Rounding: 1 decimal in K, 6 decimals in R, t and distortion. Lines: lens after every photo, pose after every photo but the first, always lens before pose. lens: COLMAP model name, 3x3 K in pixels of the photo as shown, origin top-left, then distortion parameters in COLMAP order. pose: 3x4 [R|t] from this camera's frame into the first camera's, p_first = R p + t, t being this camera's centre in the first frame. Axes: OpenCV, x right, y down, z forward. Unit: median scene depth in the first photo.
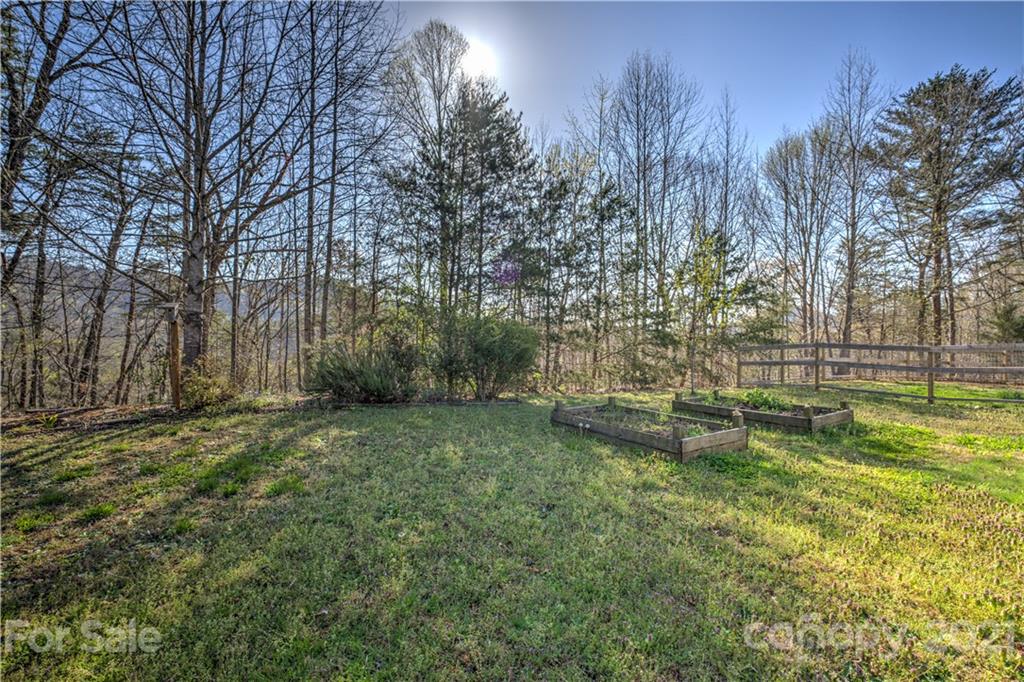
lens RADIAL K [[416.4, 0, 509.4], [0, 416.4, 346.2], [0, 0, 1]] dist [-0.028225, 0.000559]
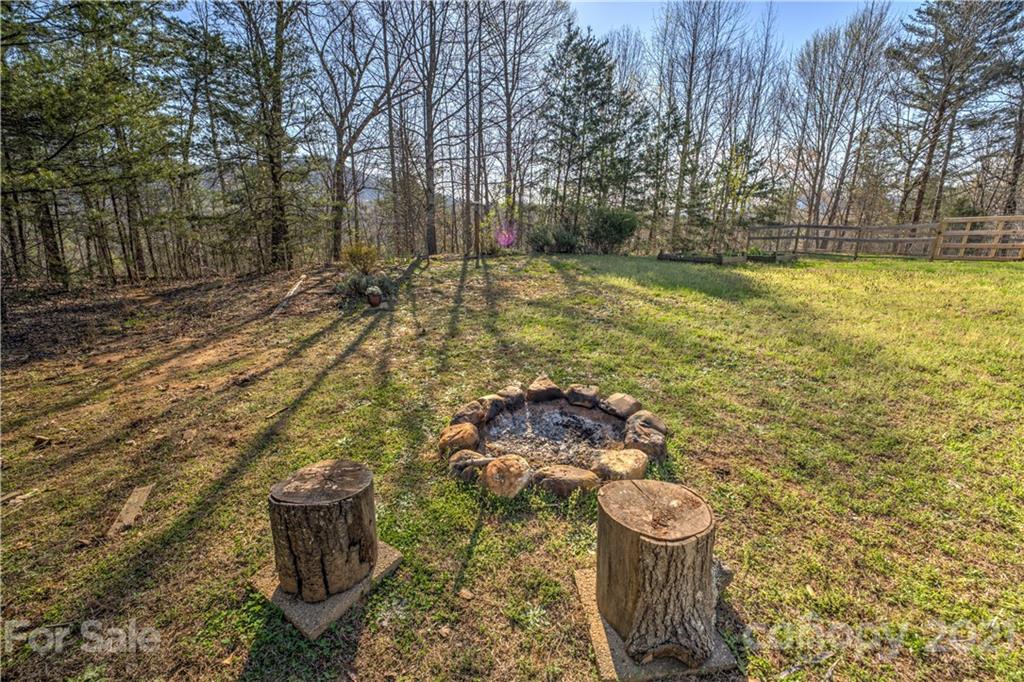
lens RADIAL K [[416.4, 0, 509.4], [0, 416.4, 346.2], [0, 0, 1]] dist [-0.028225, 0.000559]
pose [[0.999901, 0.000158, -0.014104, -0.202776], [0.003526, 0.965390, 0.260785, 0.017463], [0.013657, -0.260809, 0.965294, -0.386764]]
